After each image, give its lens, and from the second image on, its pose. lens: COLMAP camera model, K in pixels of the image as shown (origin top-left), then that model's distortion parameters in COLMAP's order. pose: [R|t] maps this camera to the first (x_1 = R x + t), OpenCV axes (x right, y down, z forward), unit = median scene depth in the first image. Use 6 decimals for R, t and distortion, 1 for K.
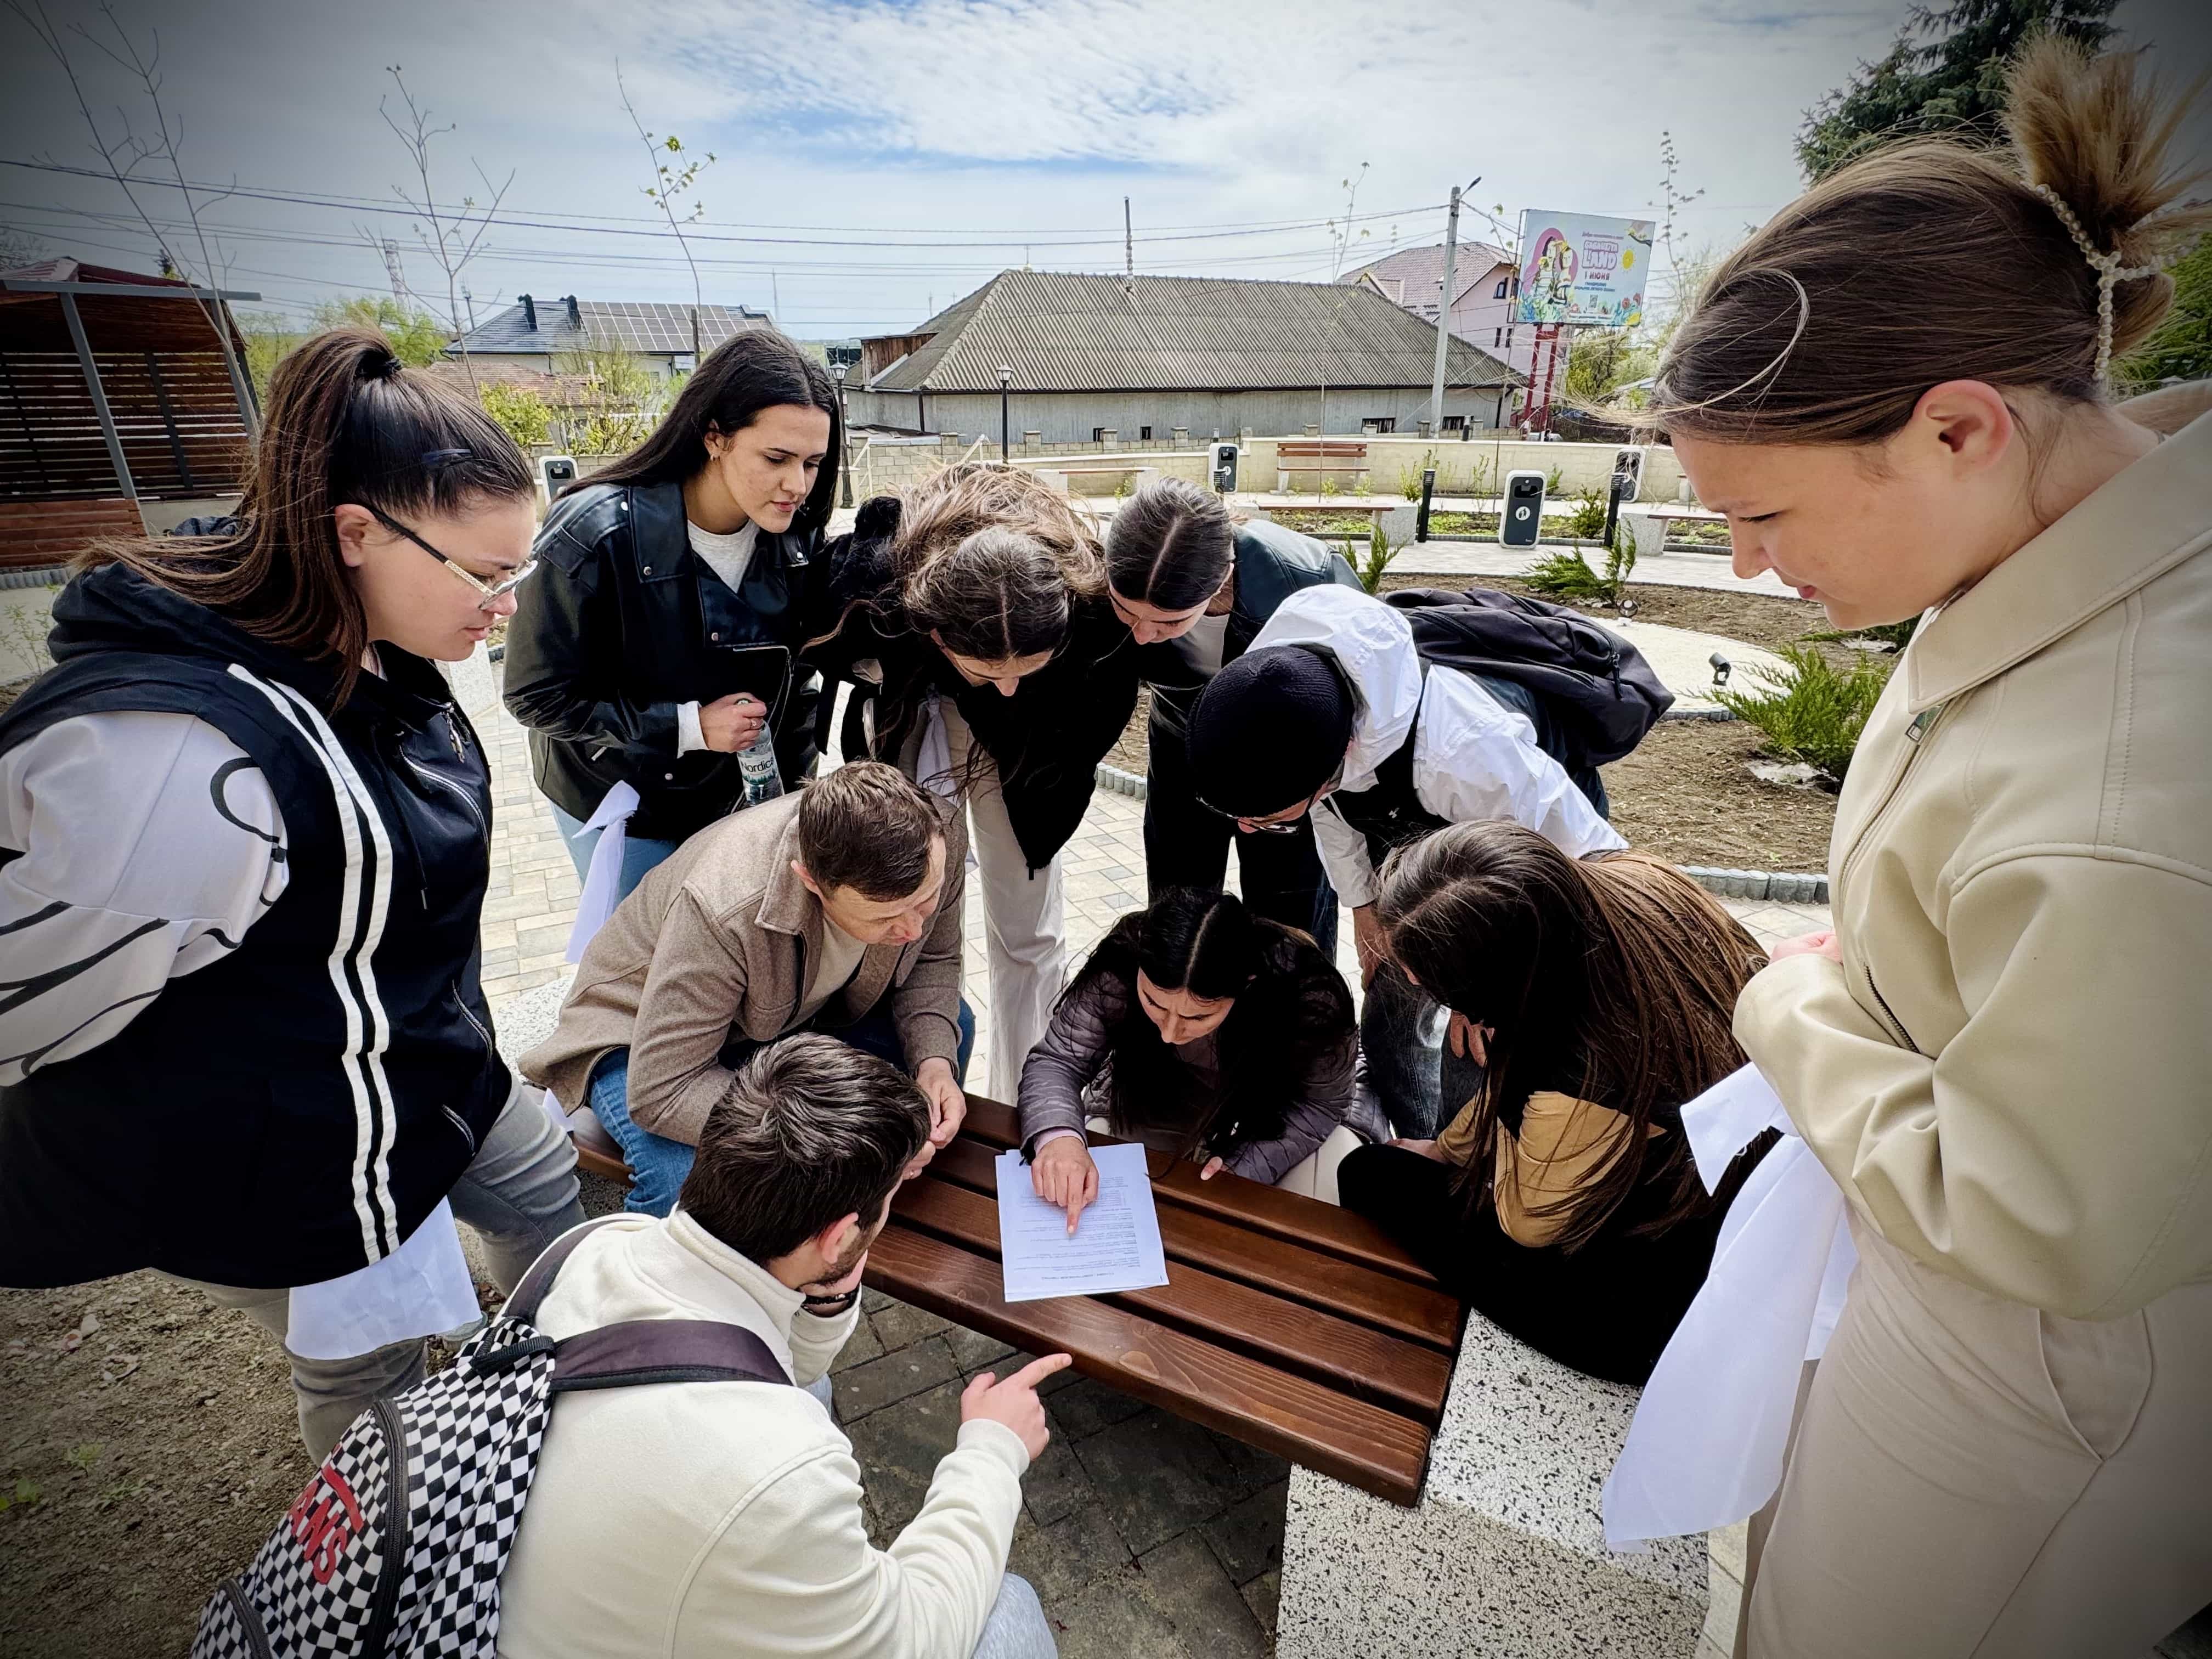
lens RADIAL K [[1106.2, 0, 1094.1], [0, 1106.2, 829.2], [0, 0, 1]] dist [0.001248, -0.001809]
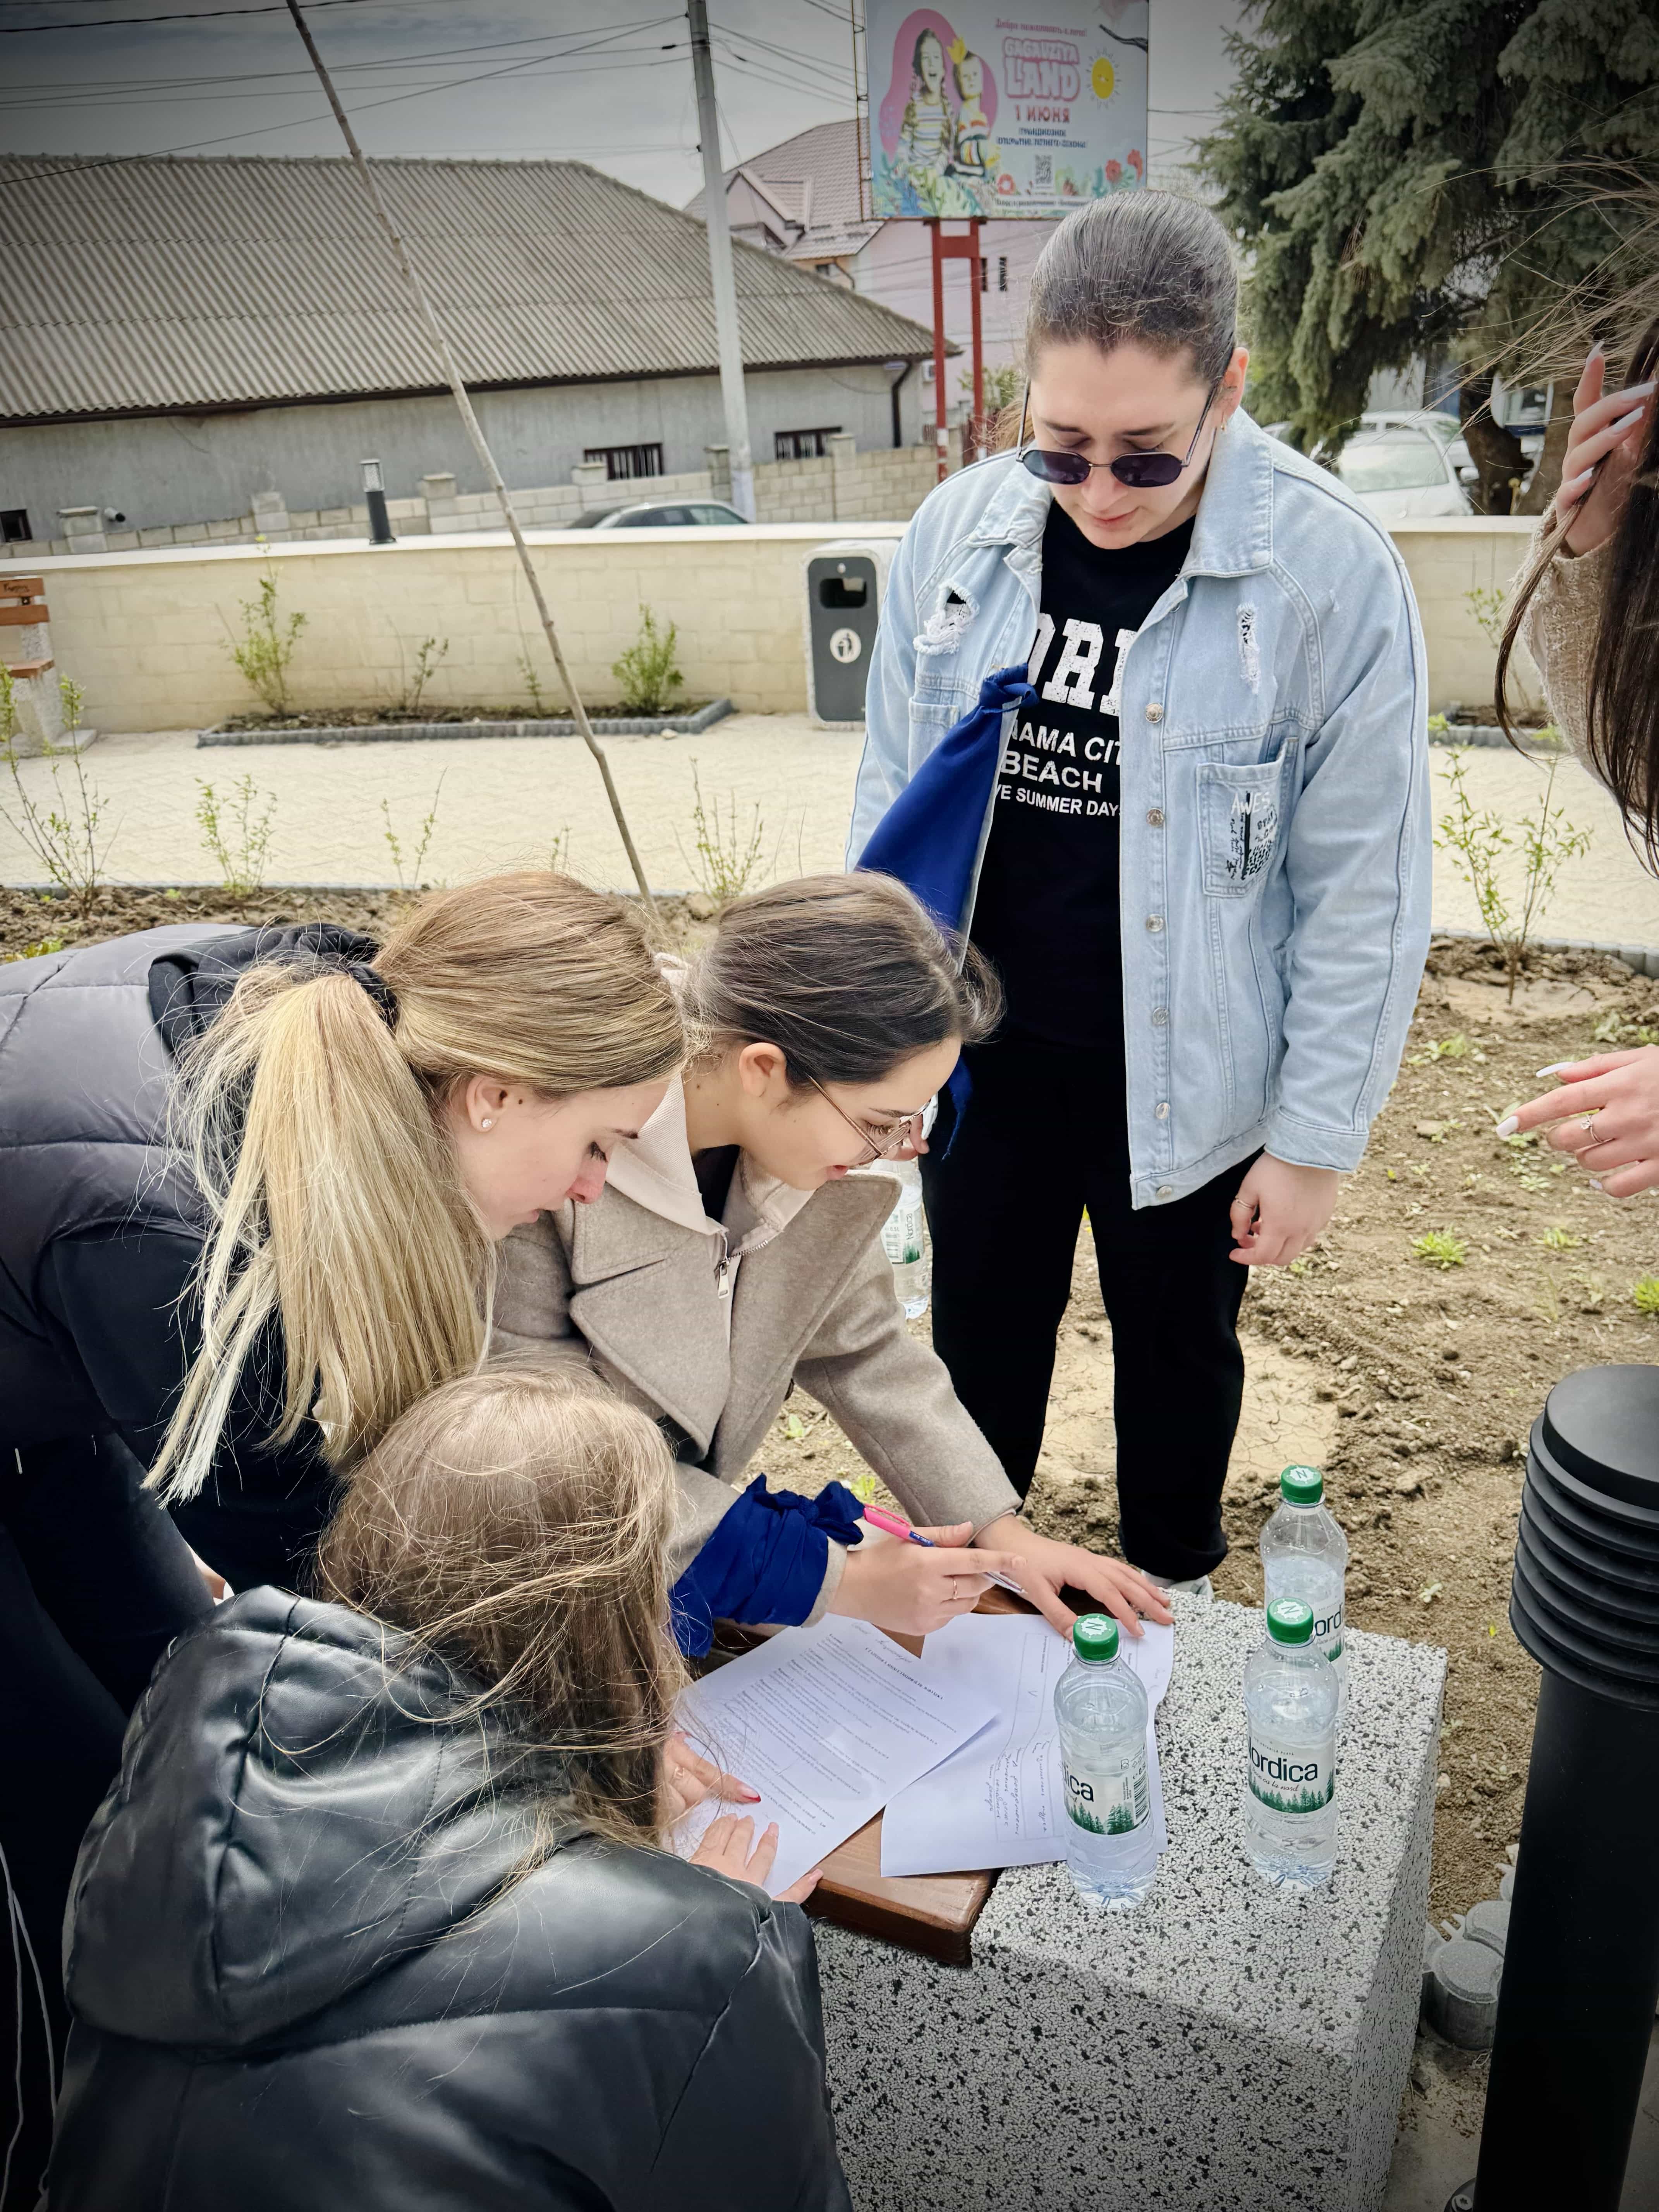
lens RADIAL K [[1706.1, 0, 819.4], [0, 1706.1, 1100.5], [0, 0, 1]] dist [0.038446, -0.005016]
pose [[0.979845, -0.131475, 0.150395, 0.192859], [0.129809, 0.991319, 0.020887, -0.103302], [-0.151836, -0.000943, 0.988405, 0.274021]]
